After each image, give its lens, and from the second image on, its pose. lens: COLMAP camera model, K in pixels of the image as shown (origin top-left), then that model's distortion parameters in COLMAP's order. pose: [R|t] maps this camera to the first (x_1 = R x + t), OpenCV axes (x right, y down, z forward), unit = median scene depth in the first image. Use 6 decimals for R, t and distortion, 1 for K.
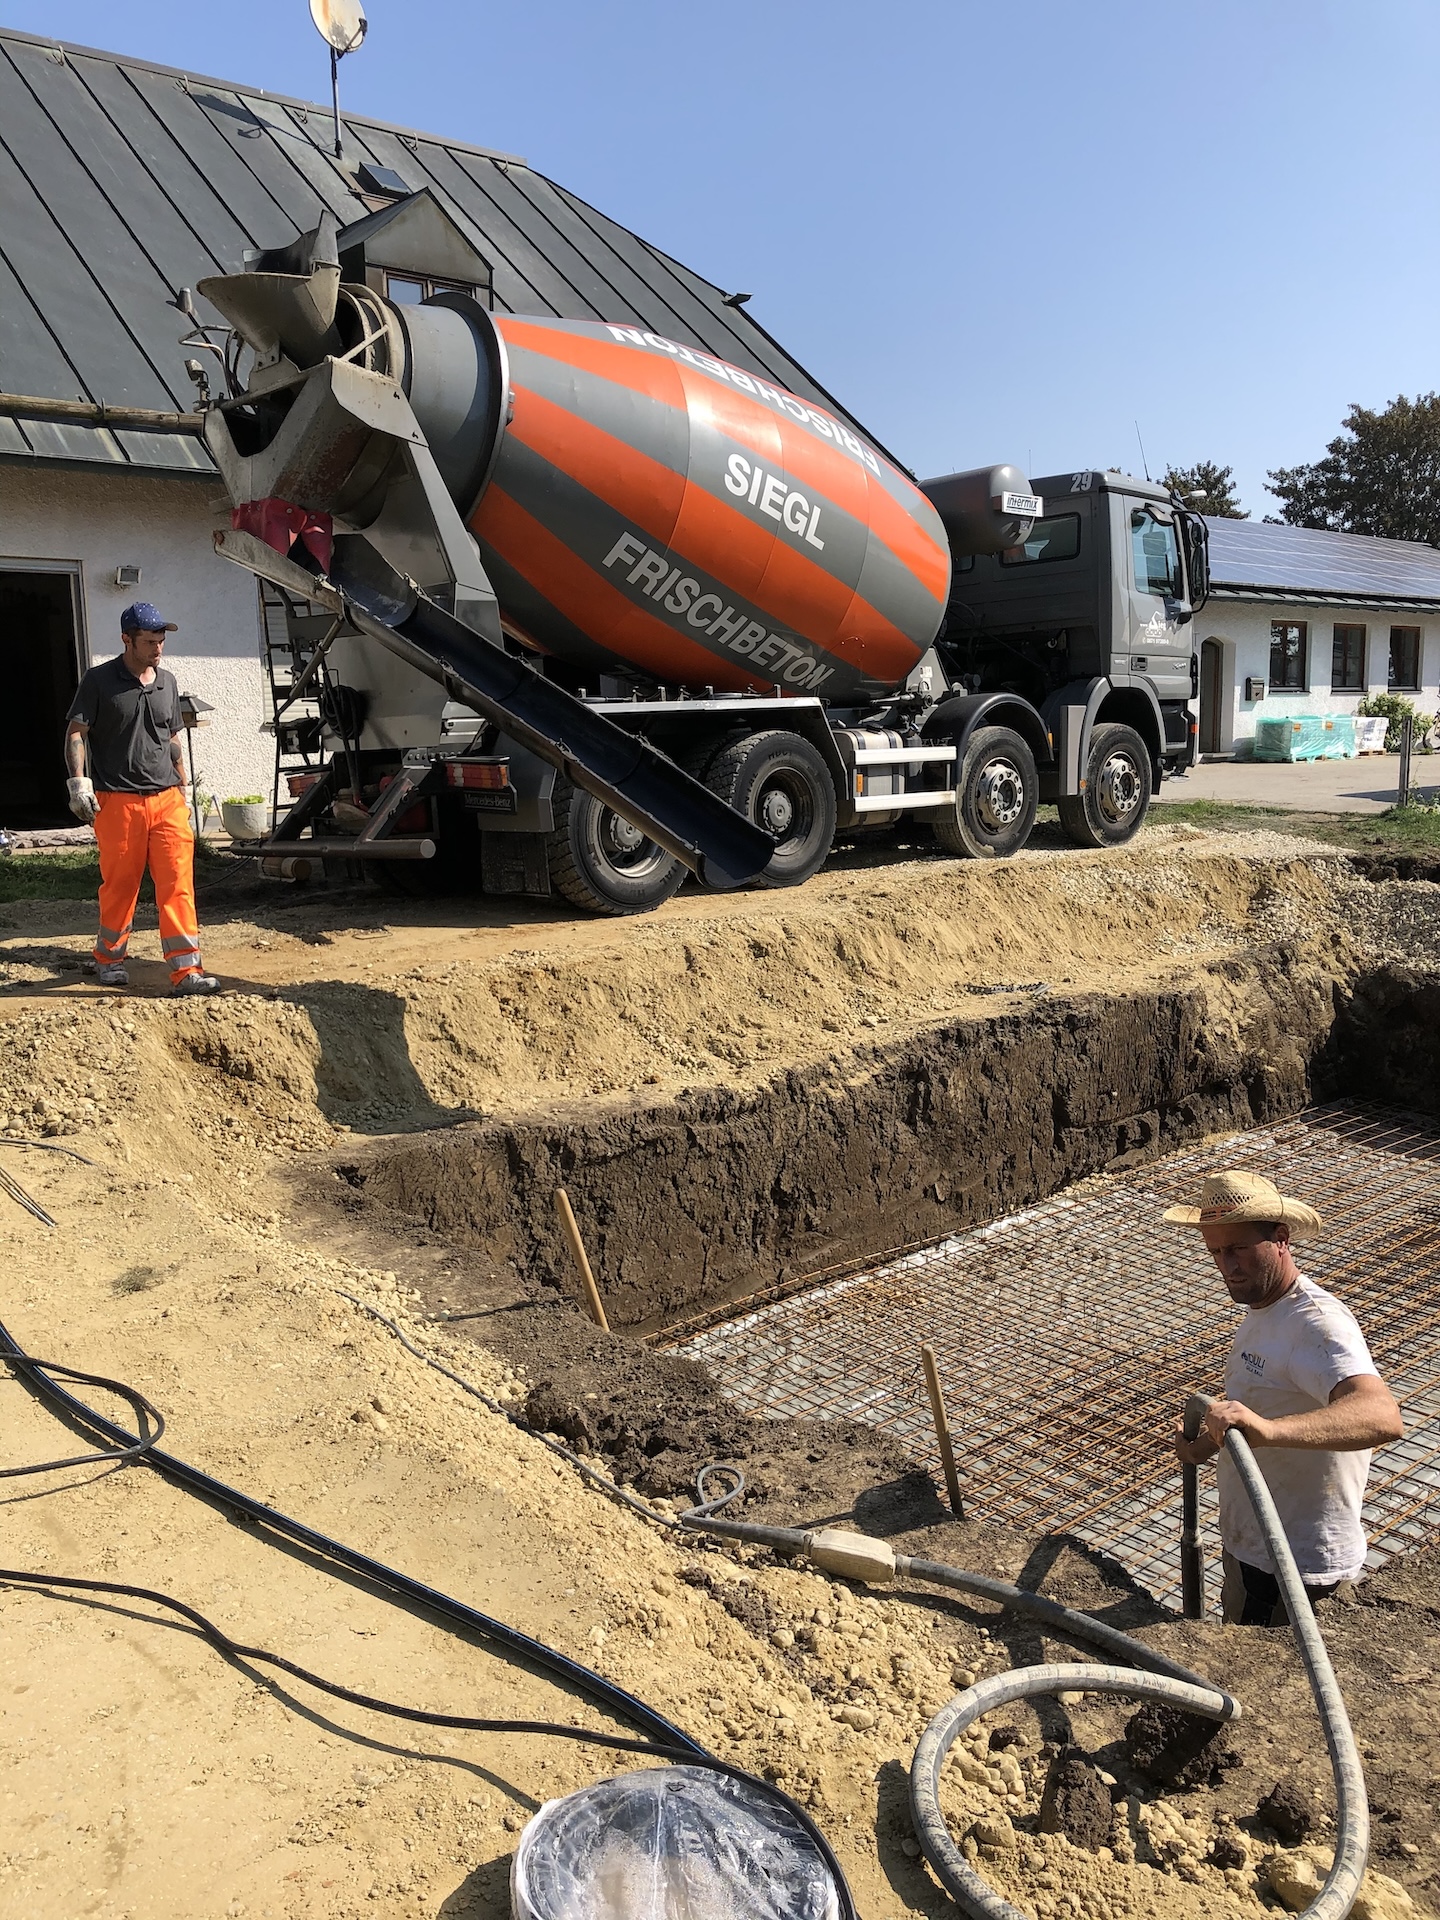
lens RADIAL K [[1552.2, 0, 734.1], [0, 1552.2, 949.6], [0, 0, 1]] dist [0.047650, -0.048649]
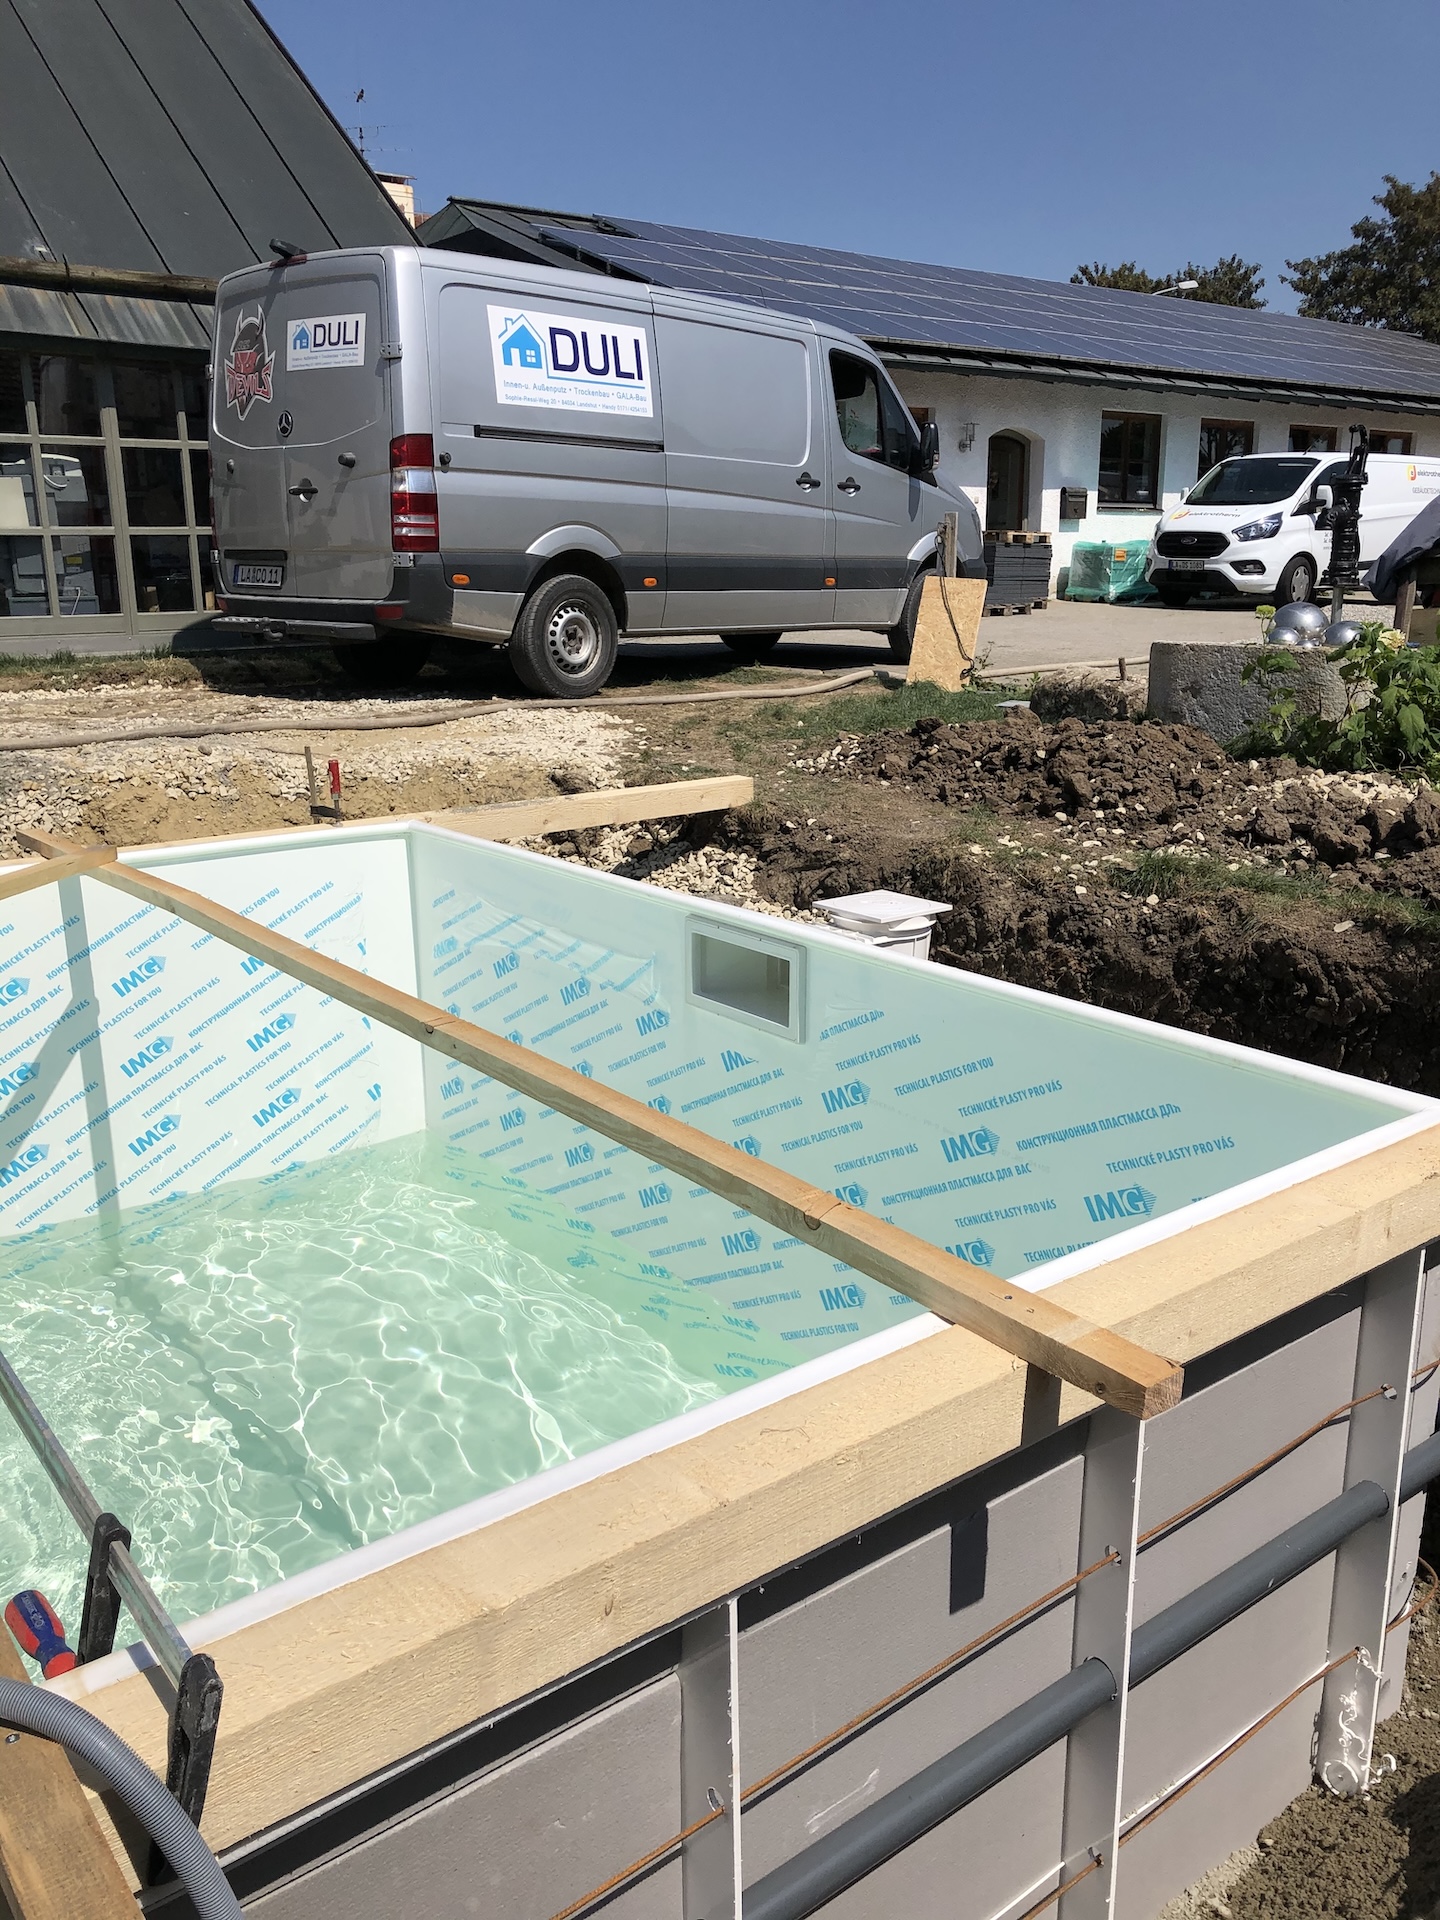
lens RADIAL K [[1552.2, 0, 722.1], [0, 1552.2, 970.6], [0, 0, 1]] dist [0.047650, -0.048649]
pose [[0.998209, 0.020751, -0.056109, 0.305502], [-0.014484, 0.993840, 0.109876, -0.028659], [0.058043, -0.108867, 0.992360, 0.290490]]
